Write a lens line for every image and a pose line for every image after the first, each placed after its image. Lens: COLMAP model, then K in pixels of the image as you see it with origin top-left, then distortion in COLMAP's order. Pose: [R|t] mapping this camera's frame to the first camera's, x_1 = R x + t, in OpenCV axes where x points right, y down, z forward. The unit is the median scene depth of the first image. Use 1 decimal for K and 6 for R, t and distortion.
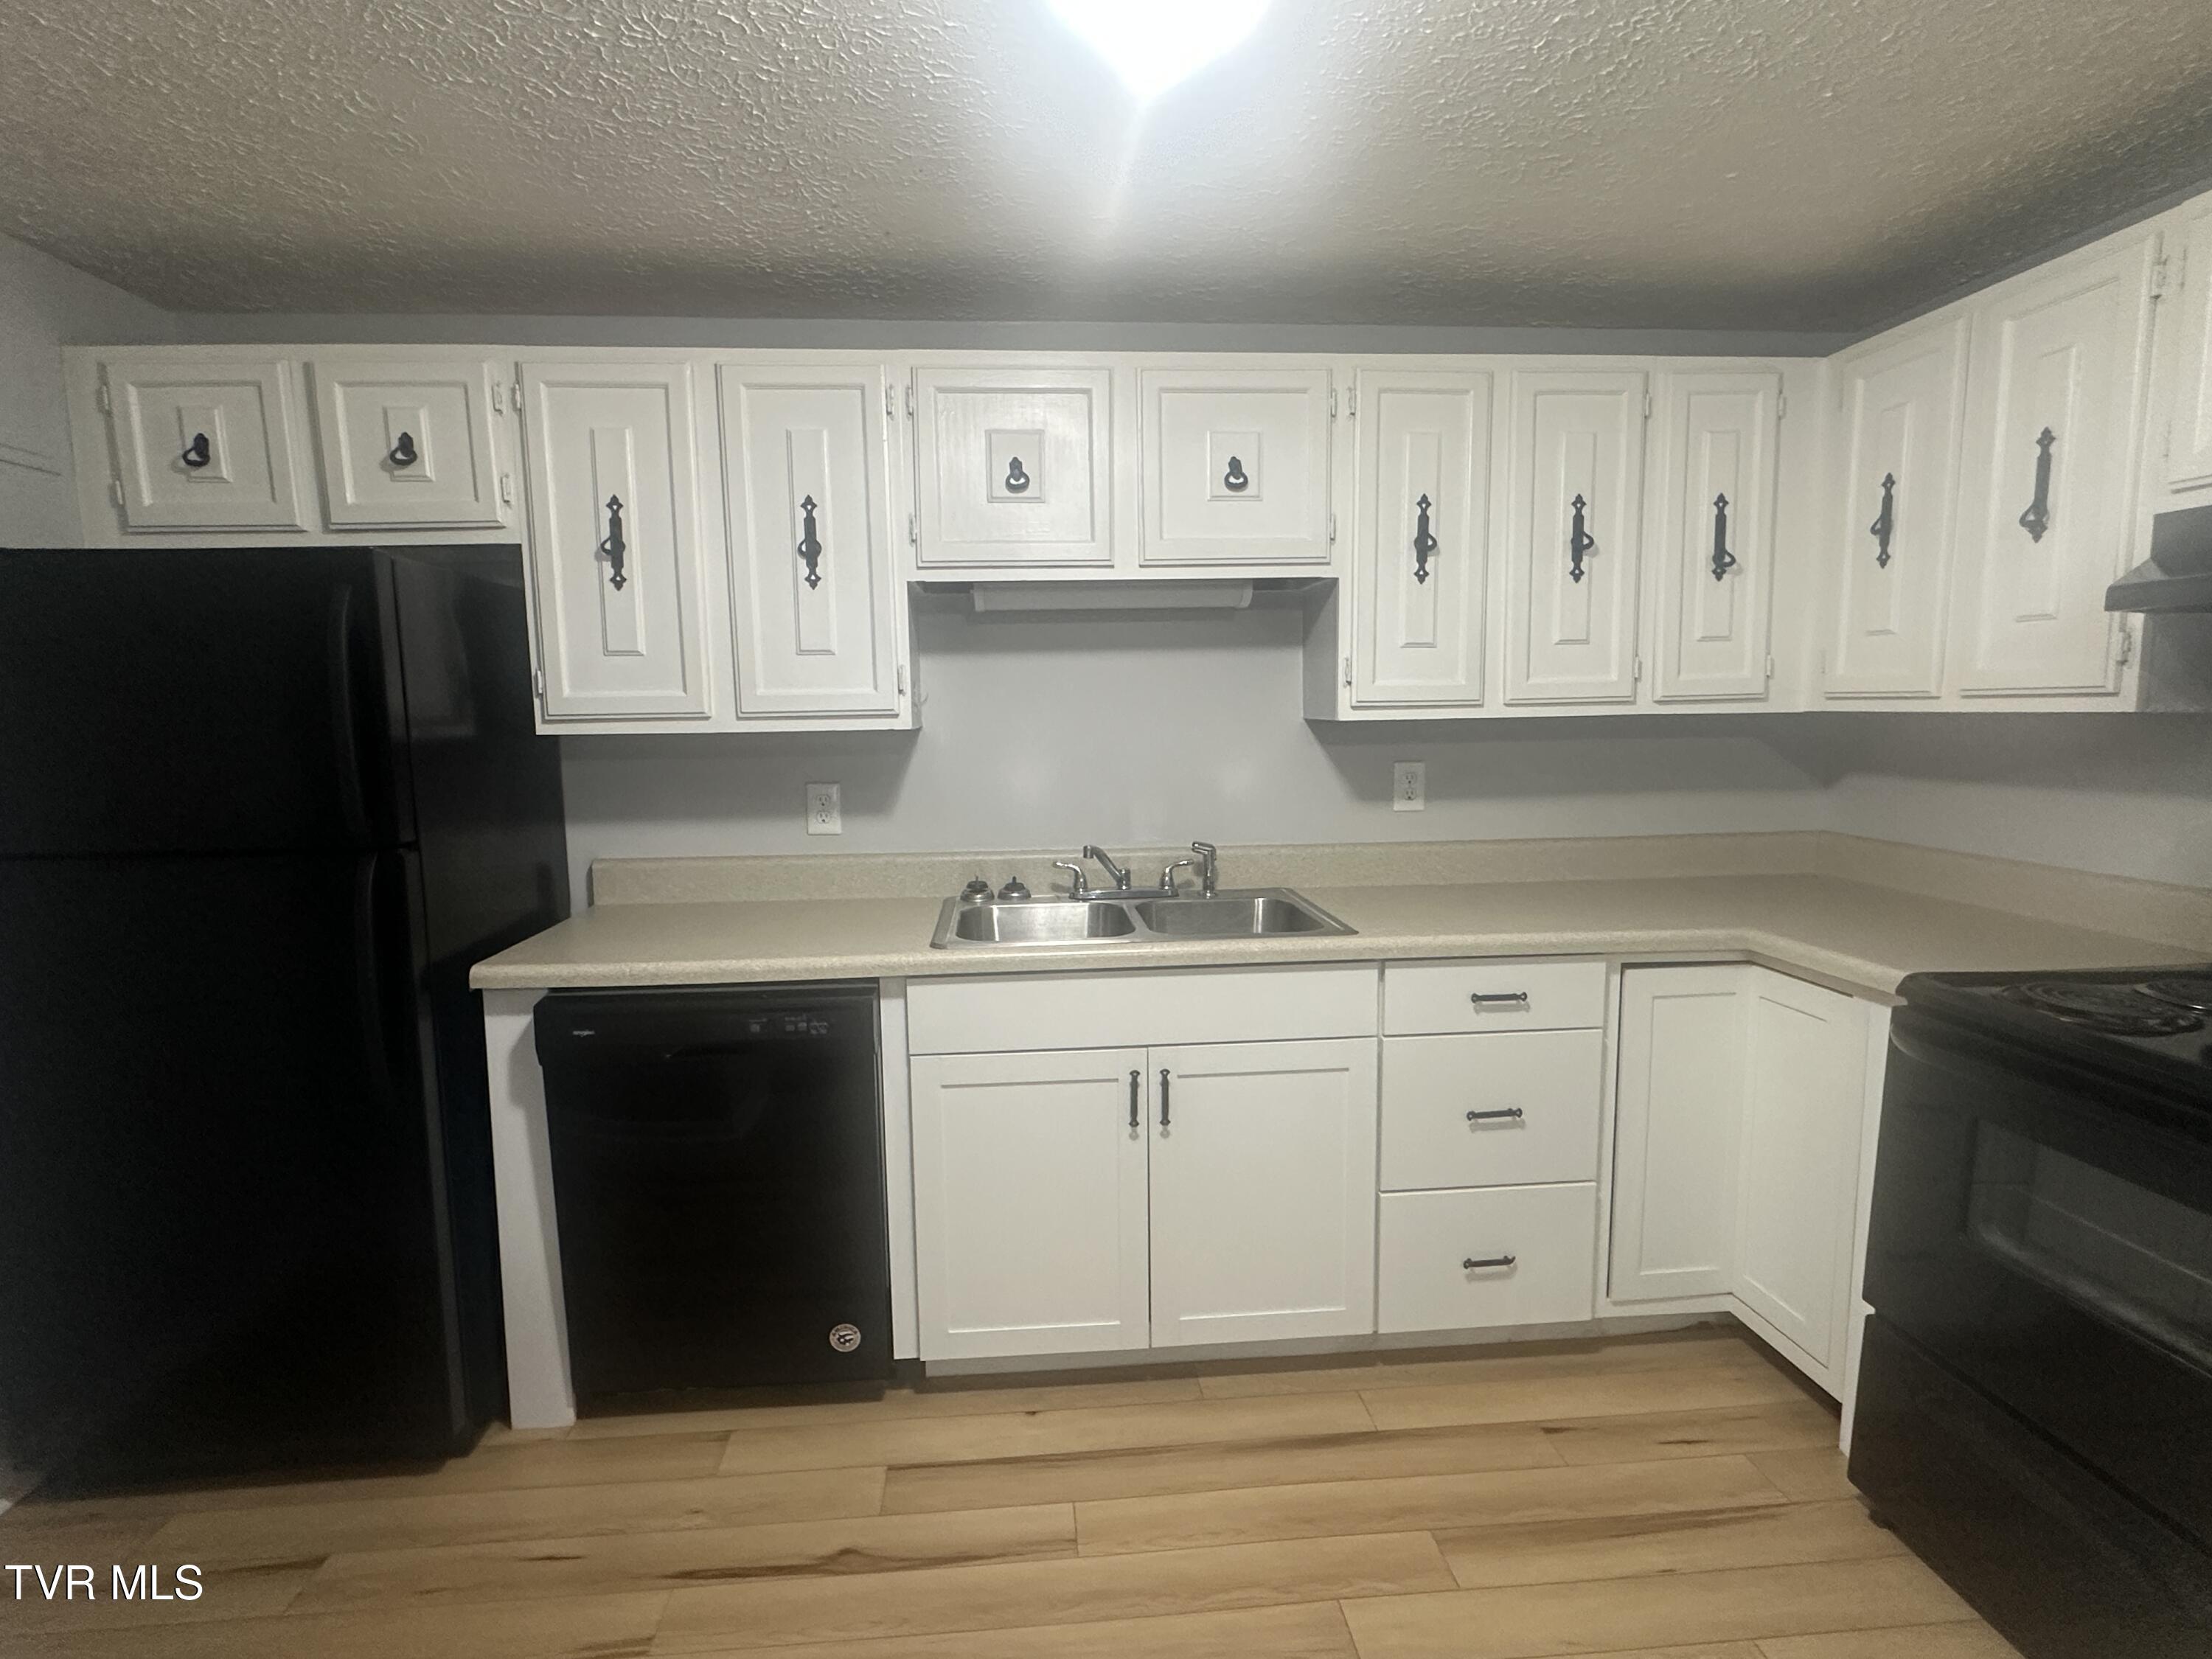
lens RADIAL K [[1051.3, 0, 1061.9], [0, 1051.3, 822.6], [0, 0, 1]] dist [-0.003029, -0.000421]
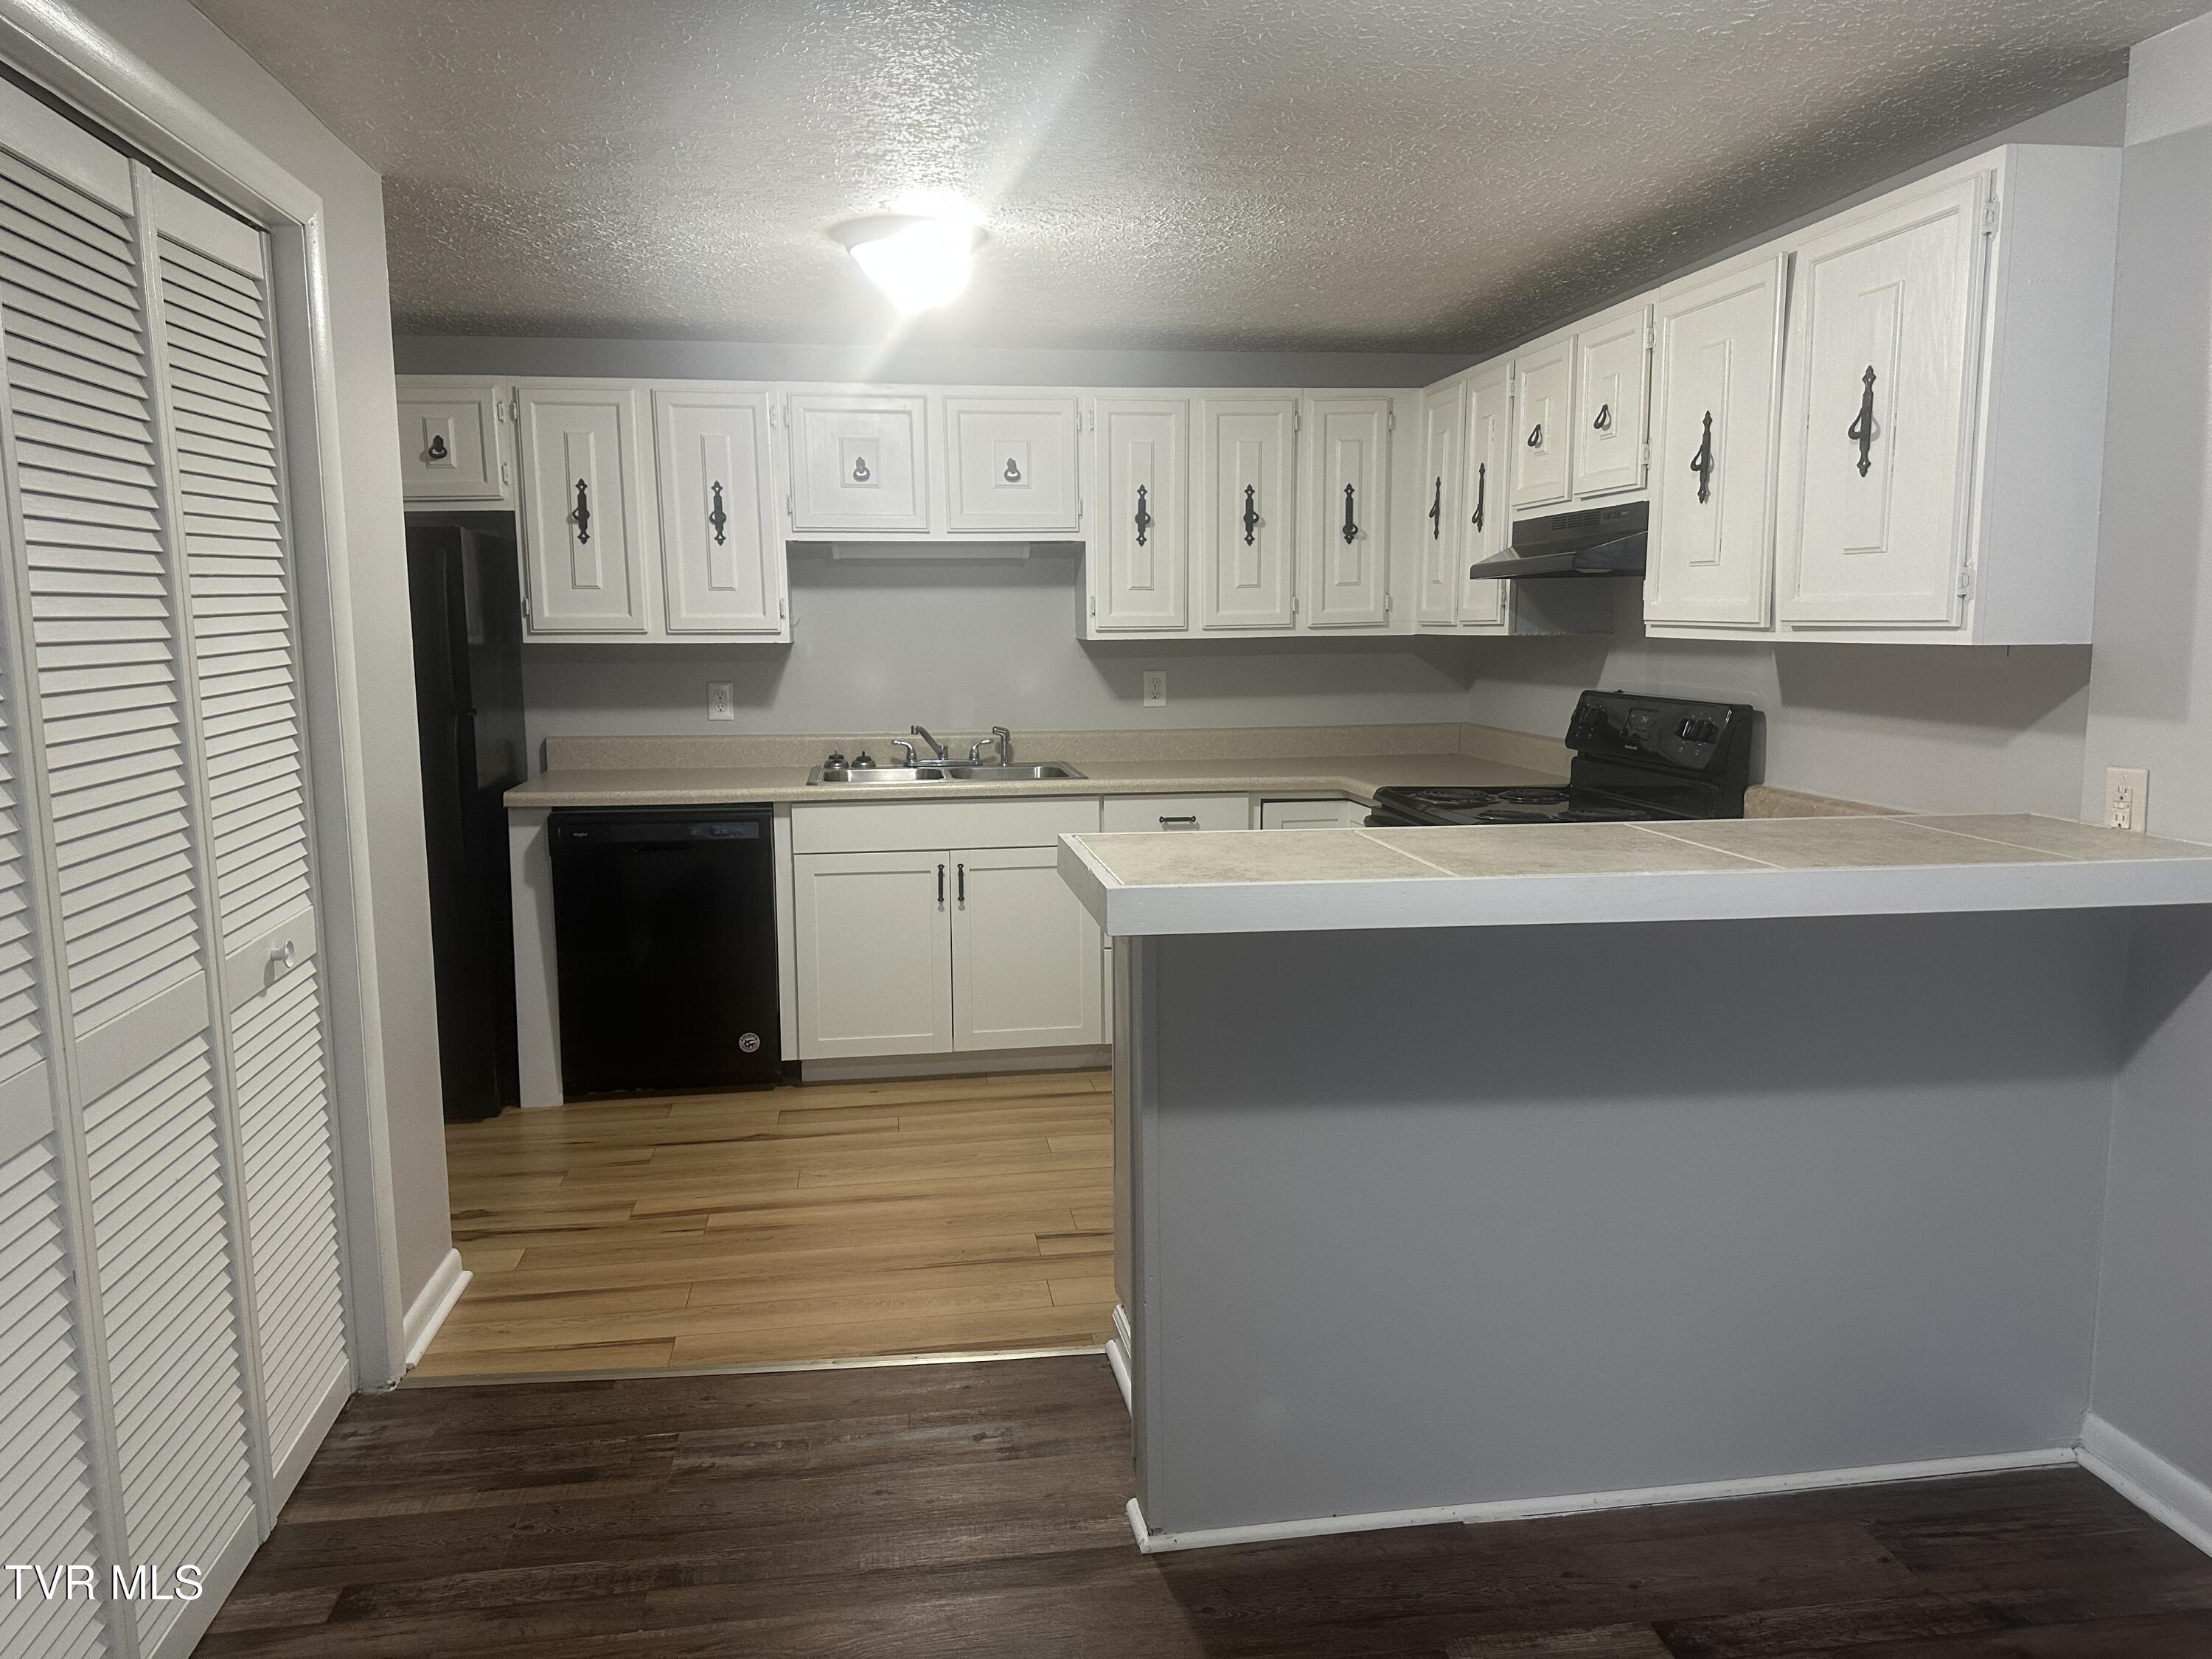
lens RADIAL K [[1617.4, 0, 1108.8], [0, 1617.4, 839.1], [0, 0, 1]] dist [0.096823, -0.125268]
pose [[0.995832, -0.004211, 0.091106, 0.092472], [0.002417, 0.999801, 0.019783, 0.142314], [-0.091171, -0.019480, 0.995645, -1.313610]]
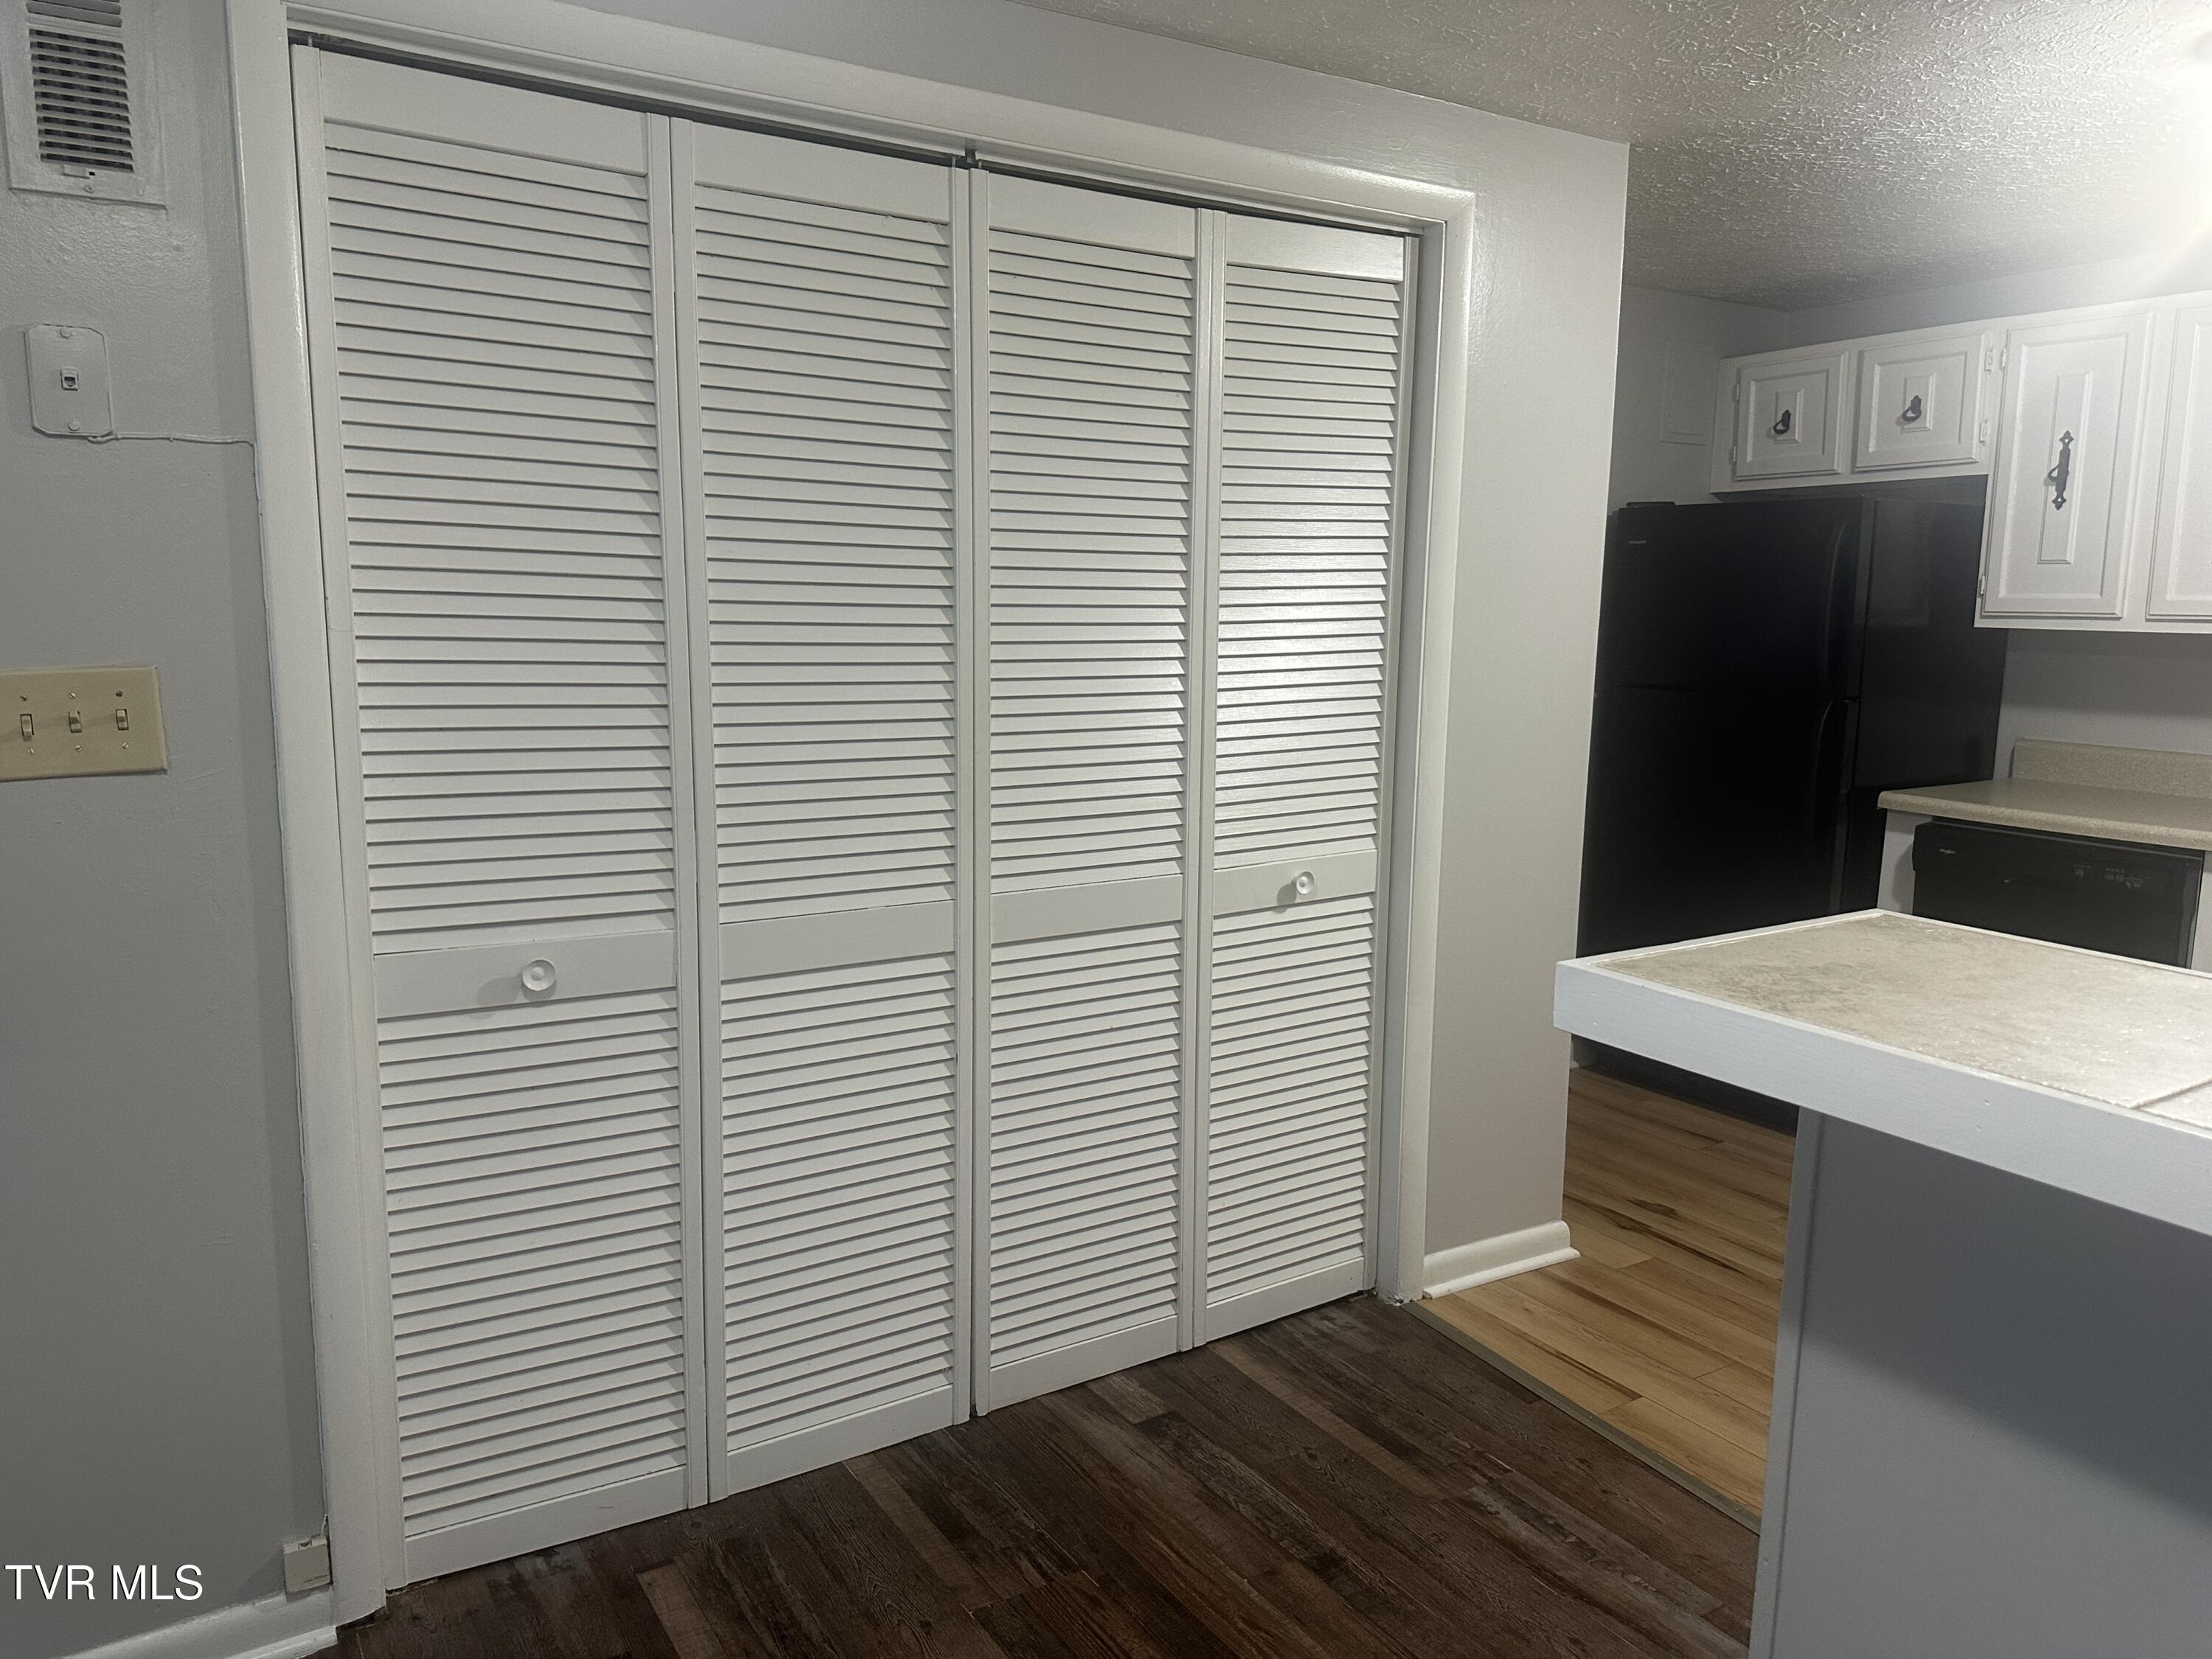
lens RADIAL K [[1617.4, 0, 1108.8], [0, 1617.4, 839.1], [0, 0, 1]] dist [0.096823, -0.125268]
pose [[0.466859, 0.153596, -0.870891, 0.763350], [-0.123798, 0.986455, 0.107613, 0.081540], [0.875624, 0.057574, 0.479550, -0.826358]]
